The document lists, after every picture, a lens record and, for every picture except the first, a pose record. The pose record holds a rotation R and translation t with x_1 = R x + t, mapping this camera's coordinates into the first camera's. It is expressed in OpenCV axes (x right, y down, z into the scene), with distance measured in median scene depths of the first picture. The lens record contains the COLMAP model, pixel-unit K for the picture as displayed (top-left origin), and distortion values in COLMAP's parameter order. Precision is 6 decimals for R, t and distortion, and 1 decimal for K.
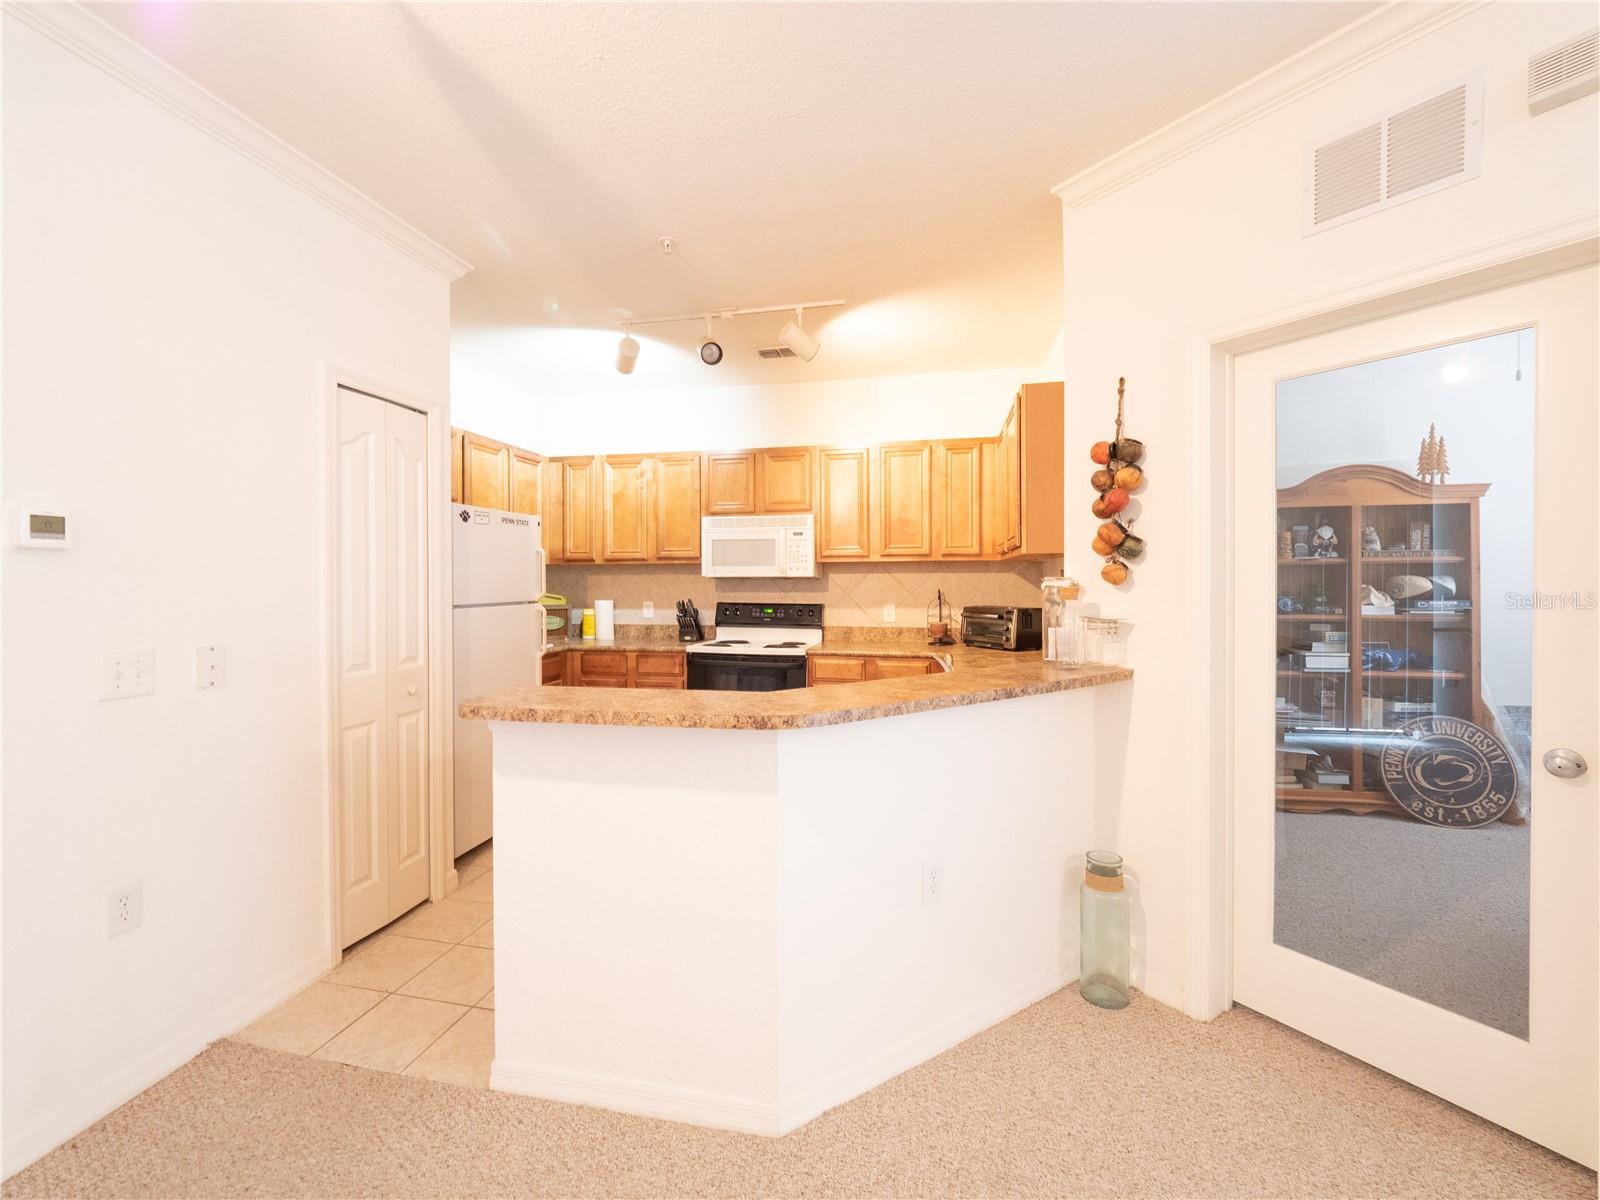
lens RADIAL K [[674.2, 0, 799.5], [0, 674.2, 586.7], [0, 0, 1]] dist [-0.001580, -0.001142]
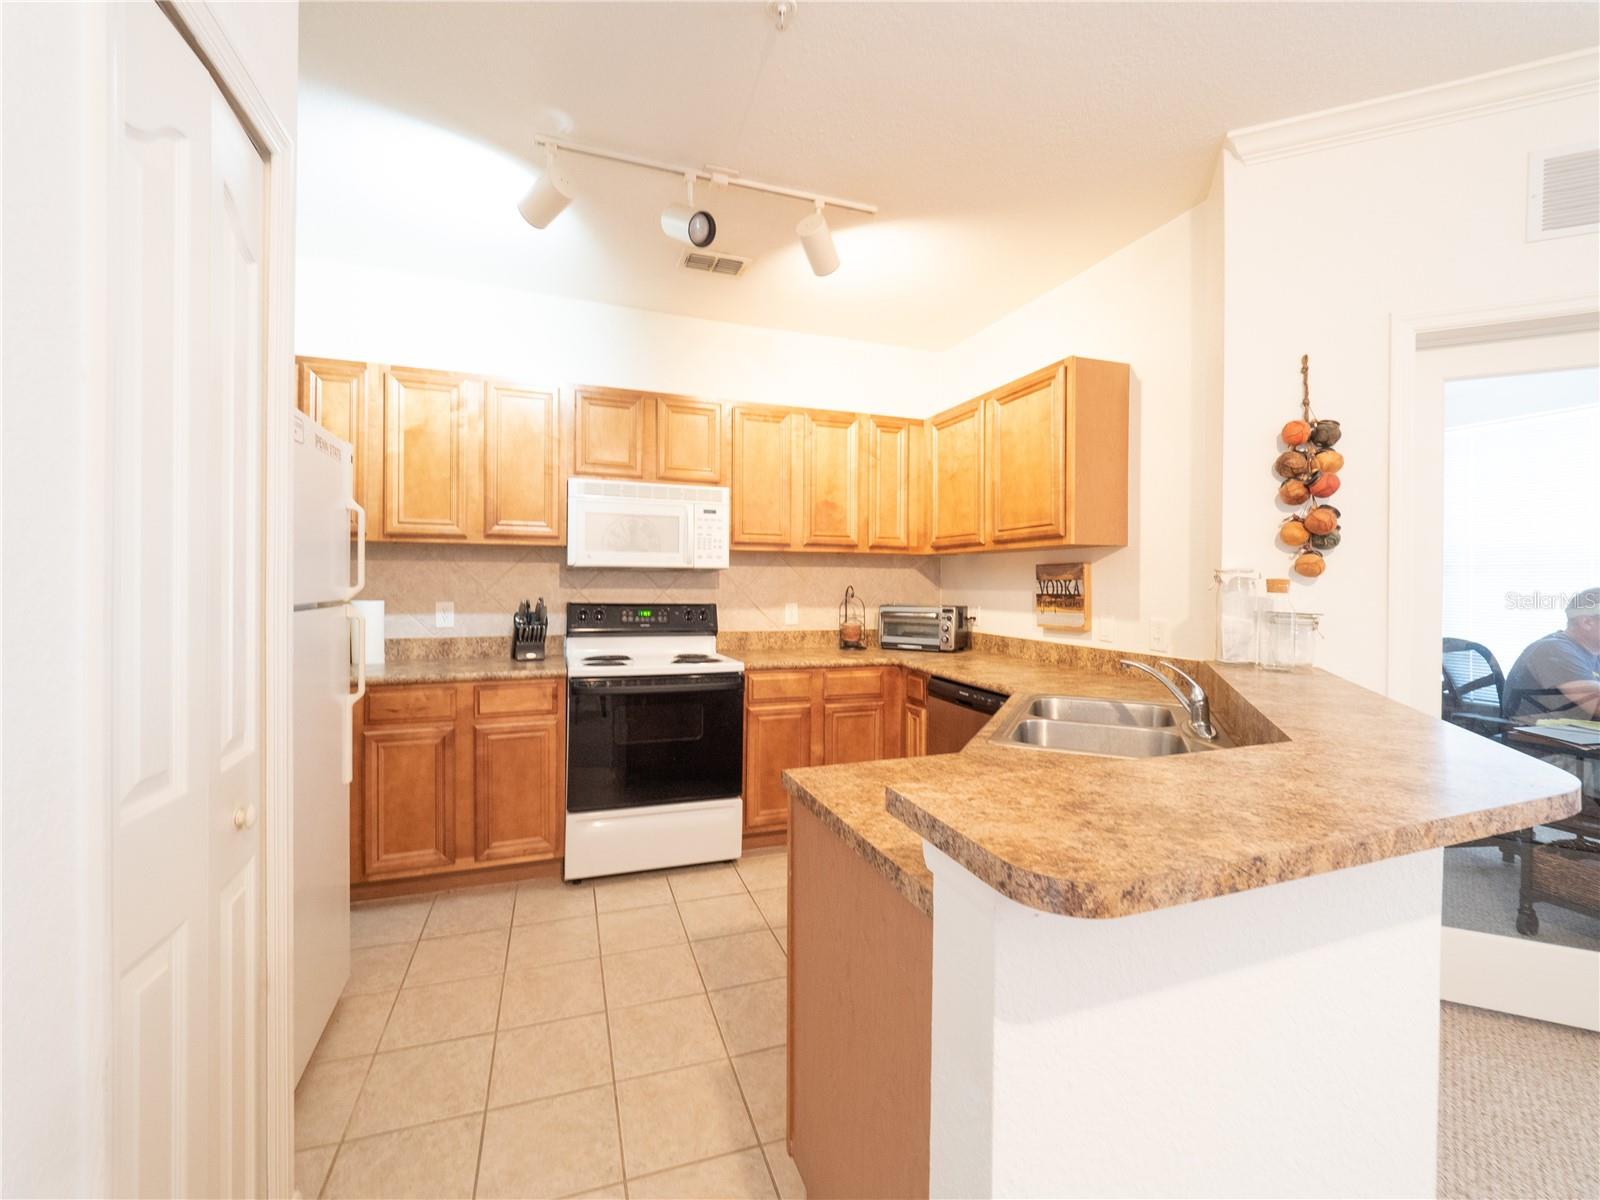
lens RADIAL K [[674.2, 0, 804.9], [0, 674.2, 584.8], [0, 0, 1]] dist [-0.001580, -0.001142]
pose [[0.850251, 0.007857, 0.526320, -0.310039], [-0.004602, 0.999961, -0.007495, 0.009490], [-0.526358, 0.003951, 0.850254, 0.297925]]
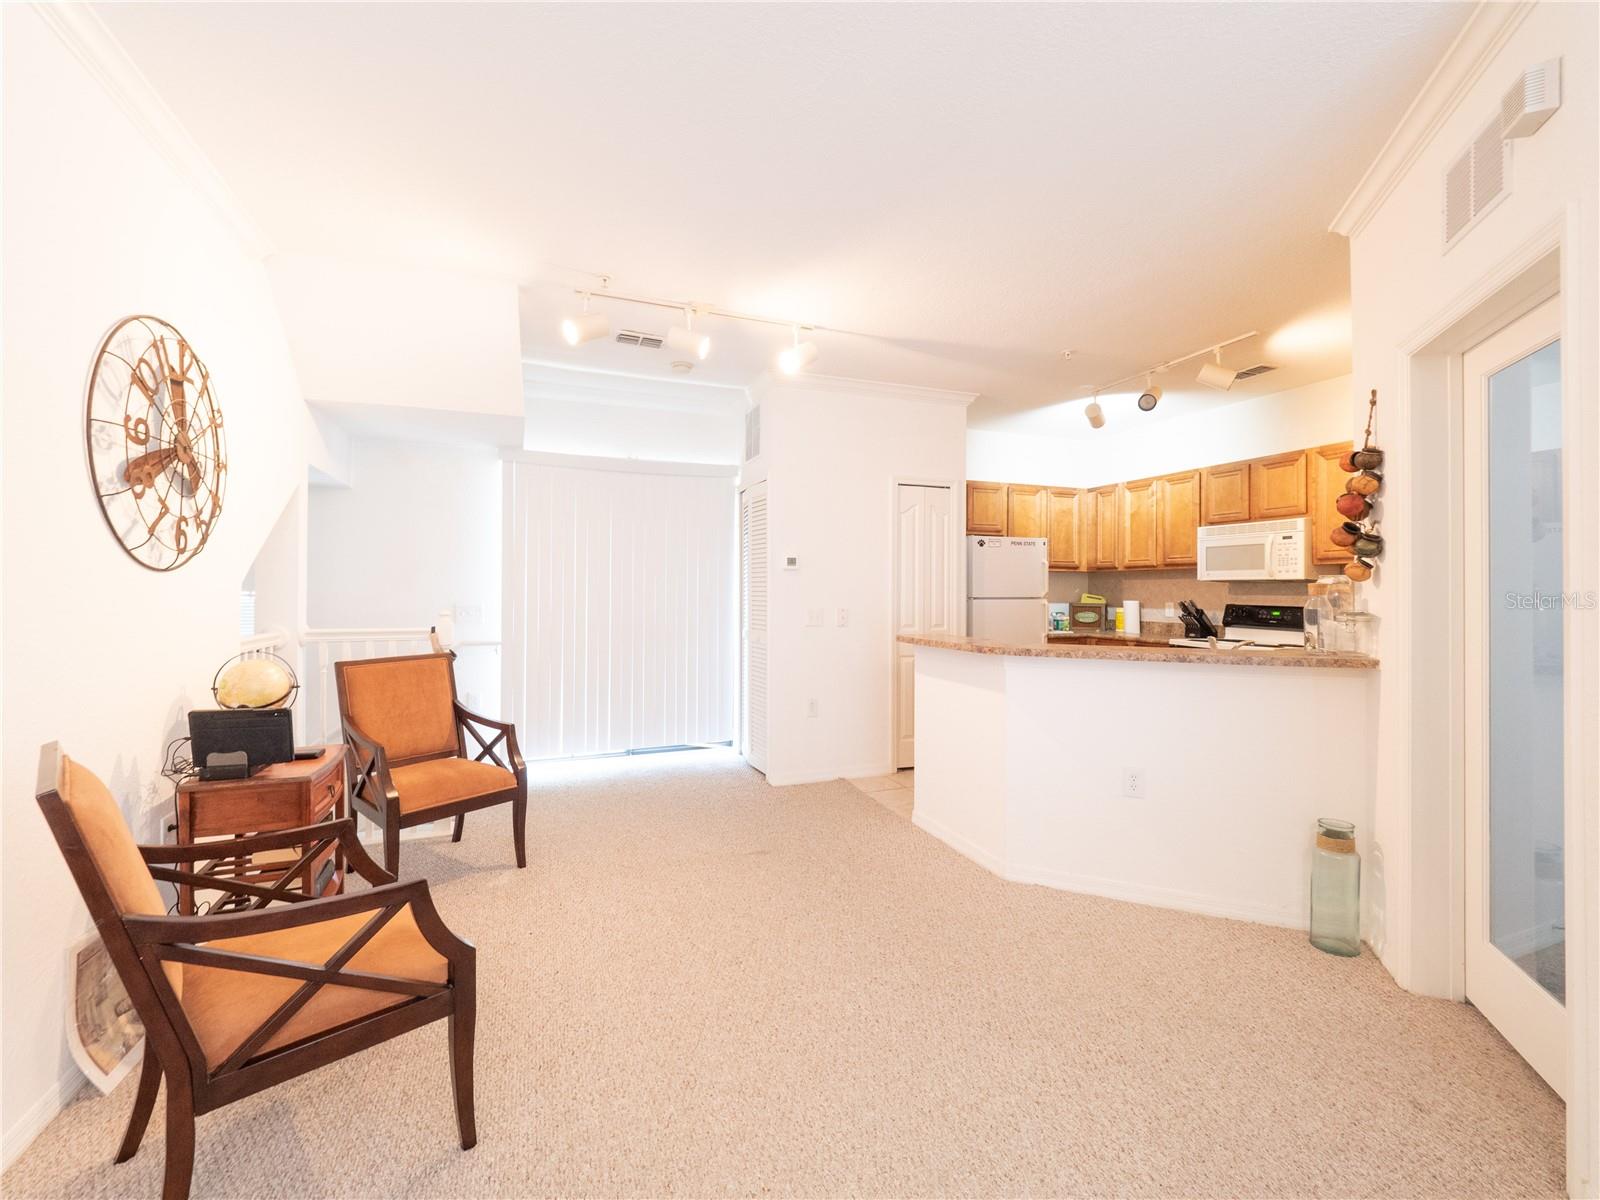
lens RADIAL K [[674.2, 0, 787.2], [0, 674.2, 585.2], [0, 0, 1]] dist [-0.001580, -0.001142]
pose [[0.530799, -0.001084, -0.847497, 0.461693], [-0.013007, 0.999871, -0.009425, 0.013357], [0.847398, 0.016027, 0.530716, -0.188563]]
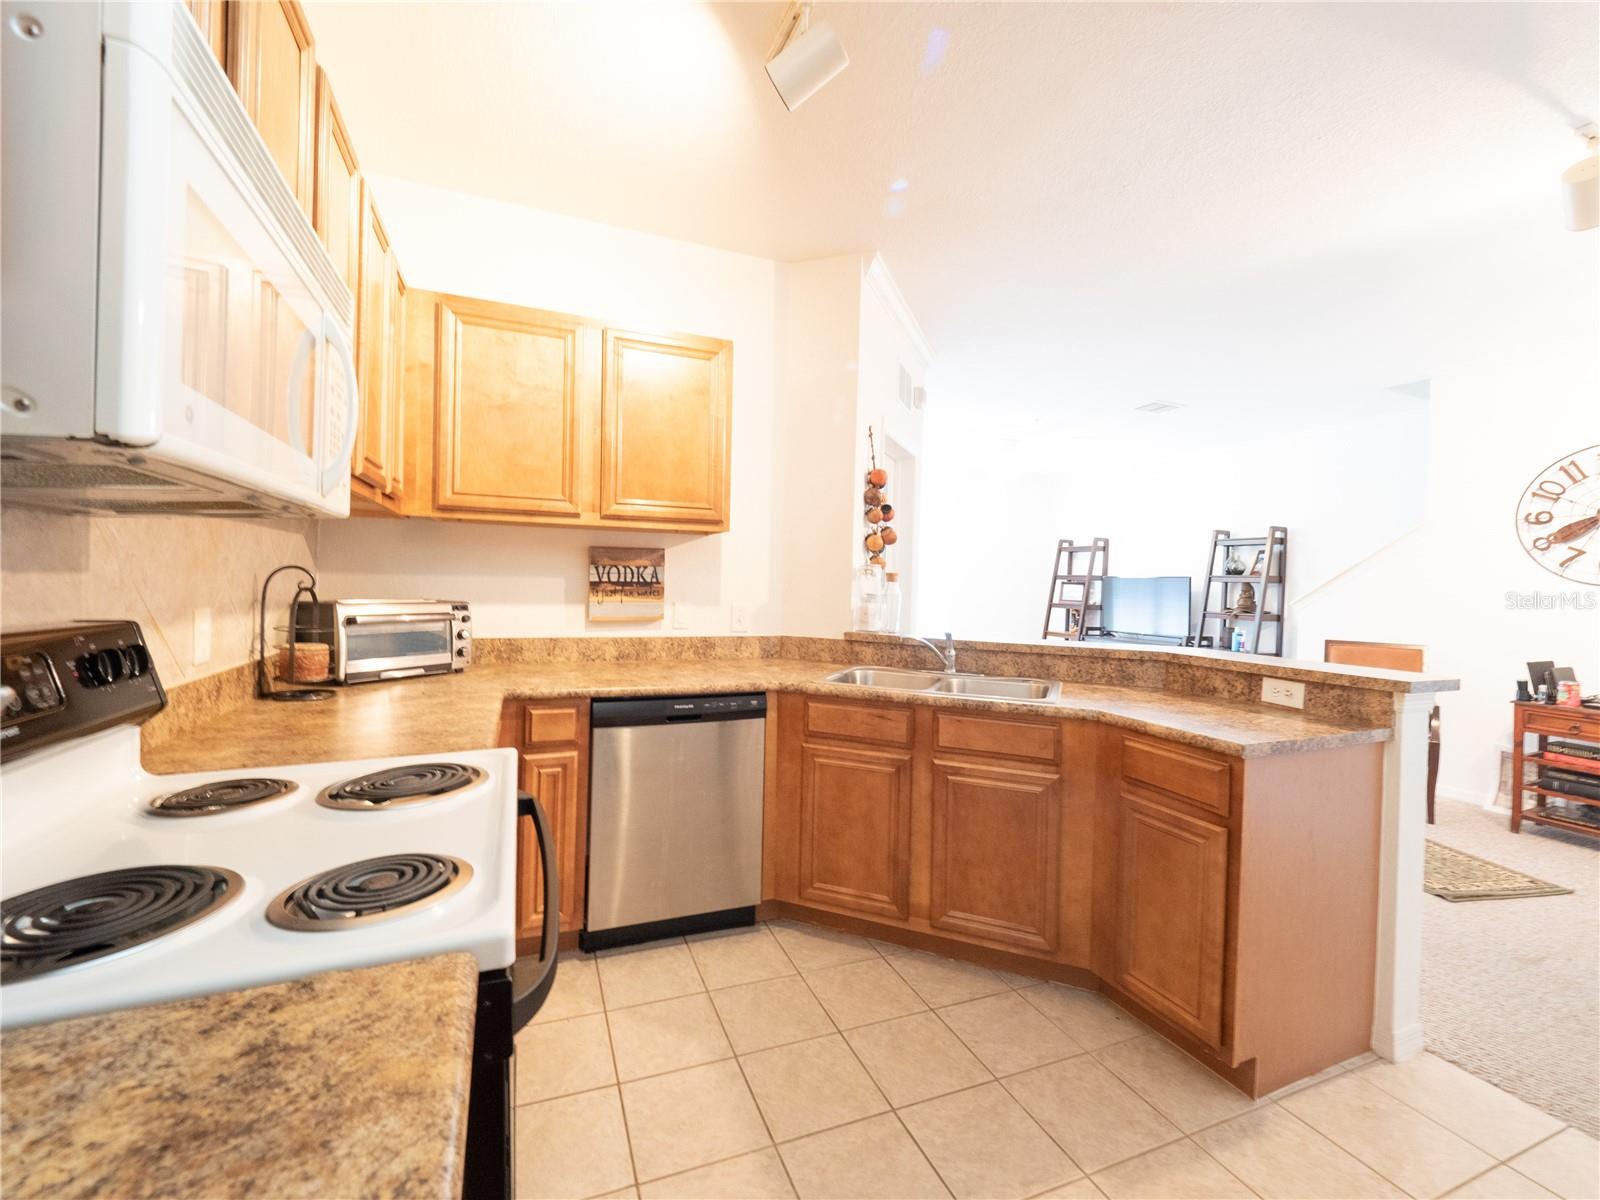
lens RADIAL K [[674.2, 0, 802.1], [0, 674.2, 593.5], [0, 0, 1]] dist [-0.001580, -0.001142]
pose [[-0.556398, -0.027835, 0.830450, -0.322617], [-0.013689, 0.999610, 0.024333, 0.006439], [-0.830803, 0.002171, -0.556562, 0.981463]]
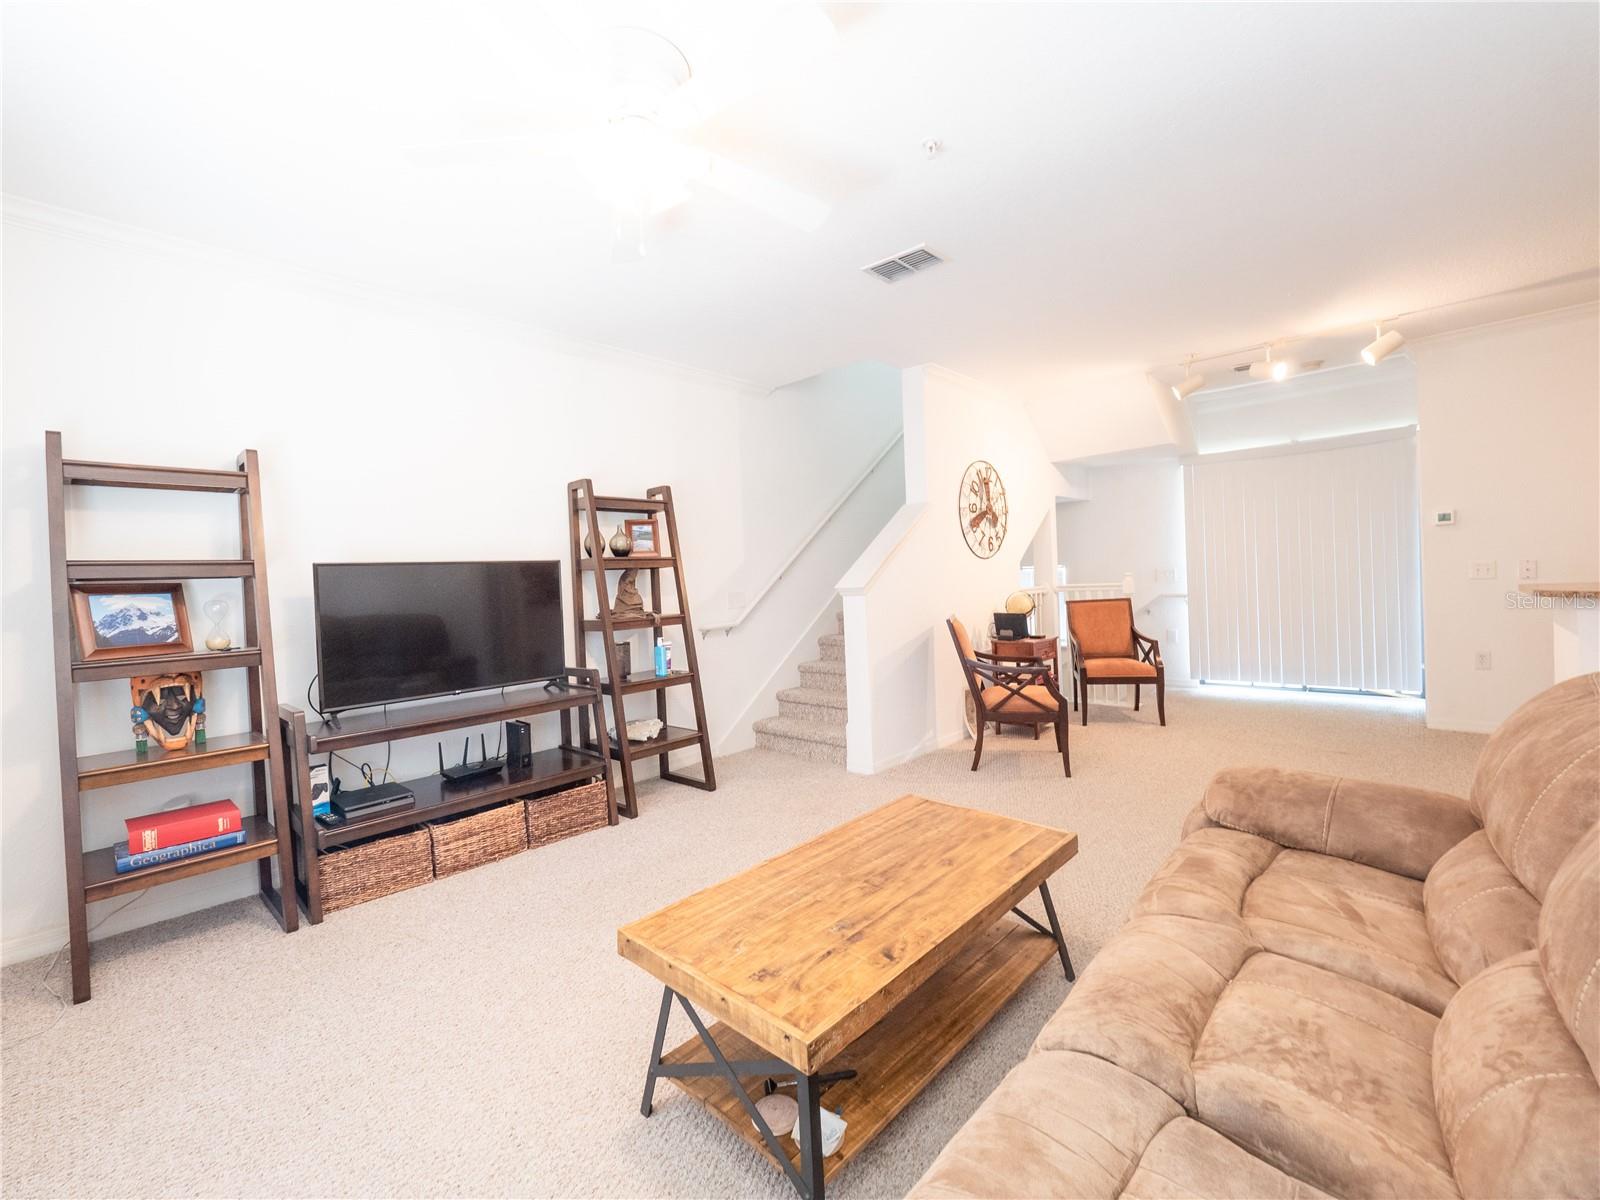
lens RADIAL K [[674.2, 0, 796.3], [0, 674.2, 587.1], [0, 0, 1]] dist [-0.001580, -0.001142]
pose [[-0.520779, 0.038436, -0.852826, 1.054990], [0.037462, 0.999053, 0.022150, 0.016101], [0.852869, -0.020413, -0.521725, 0.036939]]
